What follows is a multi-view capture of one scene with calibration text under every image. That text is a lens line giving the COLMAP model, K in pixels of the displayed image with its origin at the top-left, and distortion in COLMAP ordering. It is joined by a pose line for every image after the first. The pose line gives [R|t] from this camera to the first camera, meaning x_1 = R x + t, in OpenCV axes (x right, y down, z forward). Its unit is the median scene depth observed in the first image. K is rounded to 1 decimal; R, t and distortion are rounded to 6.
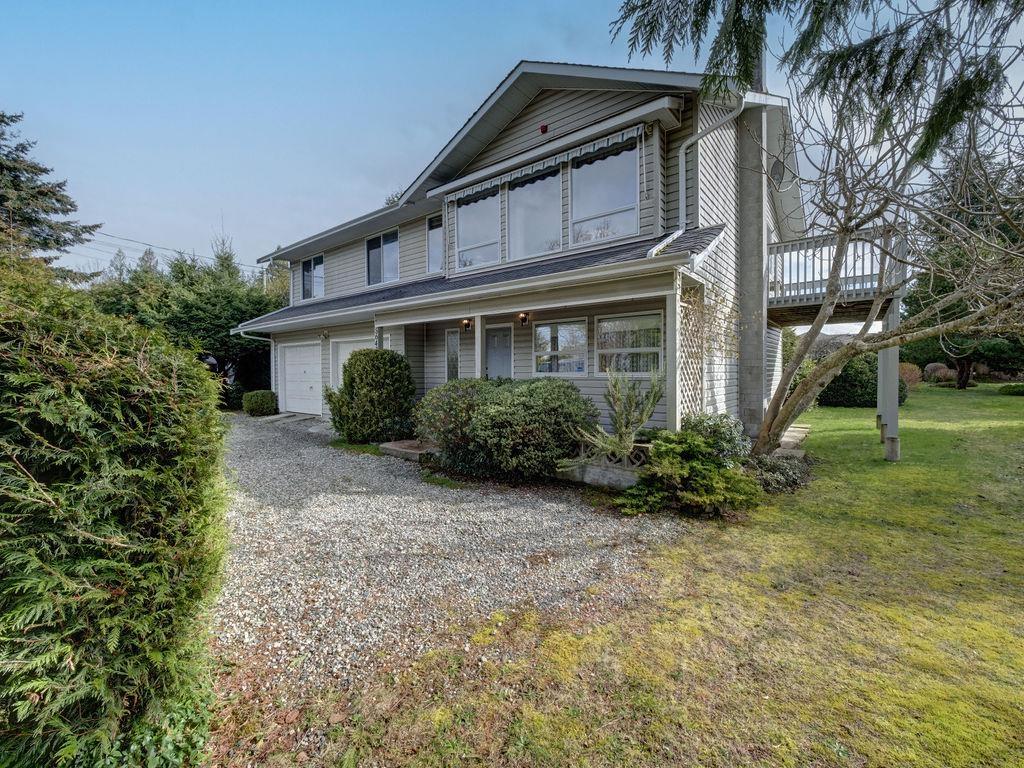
lens RADIAL K [[433.9, 0, 516.9], [0, 433.9, 378.4], [0, 0, 1]] dist [-0.017905, 0.000712]
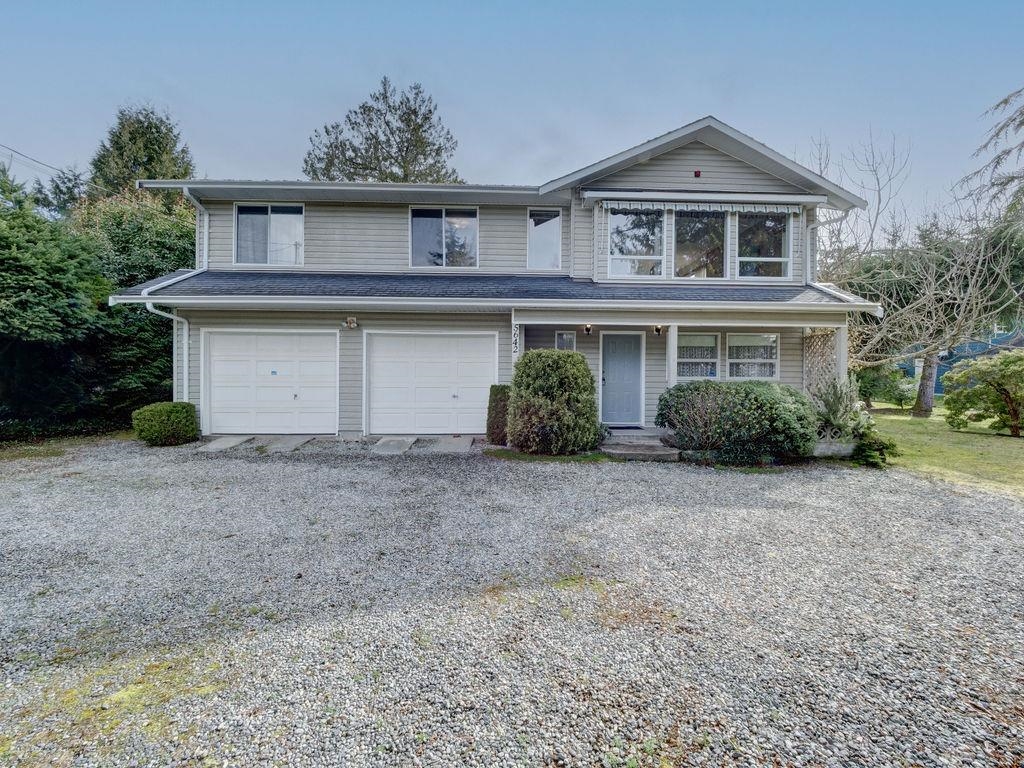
lens RADIAL K [[433.9, 0, 516.9], [0, 433.9, 378.4], [0, 0, 1]] dist [-0.017905, 0.000712]
pose [[0.767489, 0.000293, 0.641062, -1.469149], [0.000216, 1.000000, -0.000715, -0.011542], [-0.641062, 0.000687, 0.767489, 0.542710]]
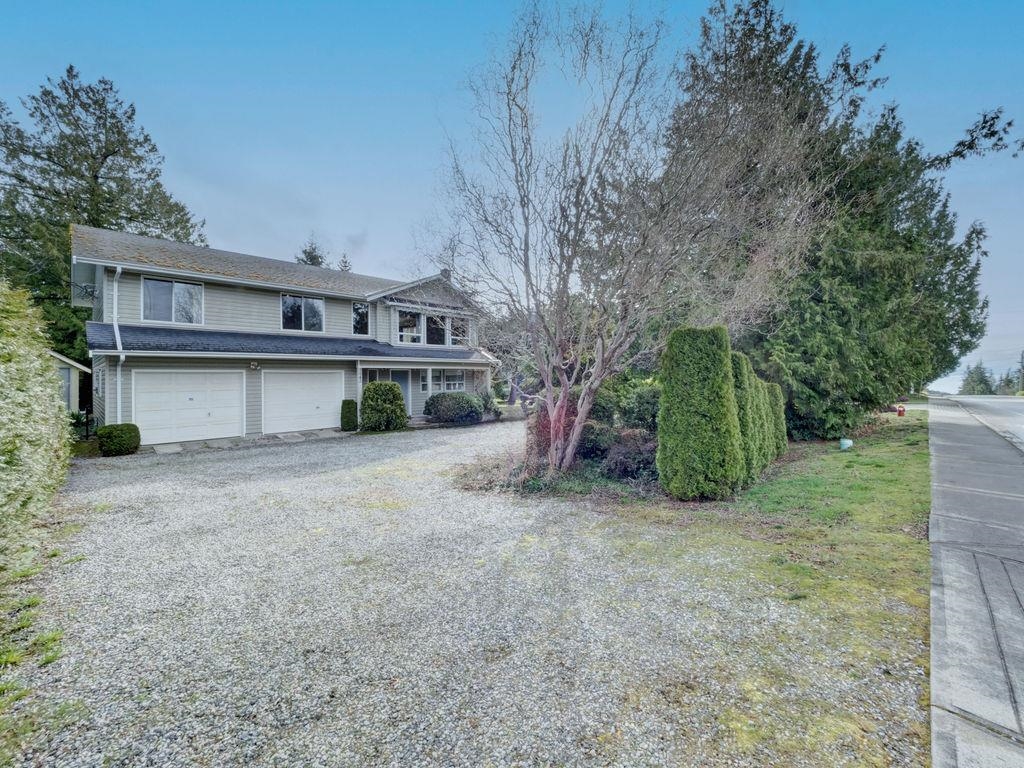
lens RADIAL K [[433.9, 0, 516.9], [0, 433.9, 378.4], [0, 0, 1]] dist [-0.017905, 0.000712]
pose [[0.096085, -0.003436, 0.995367, -3.309315], [0.027139, 0.999631, 0.000831, -0.102775], [-0.995003, 0.026934, 0.096143, 0.364434]]
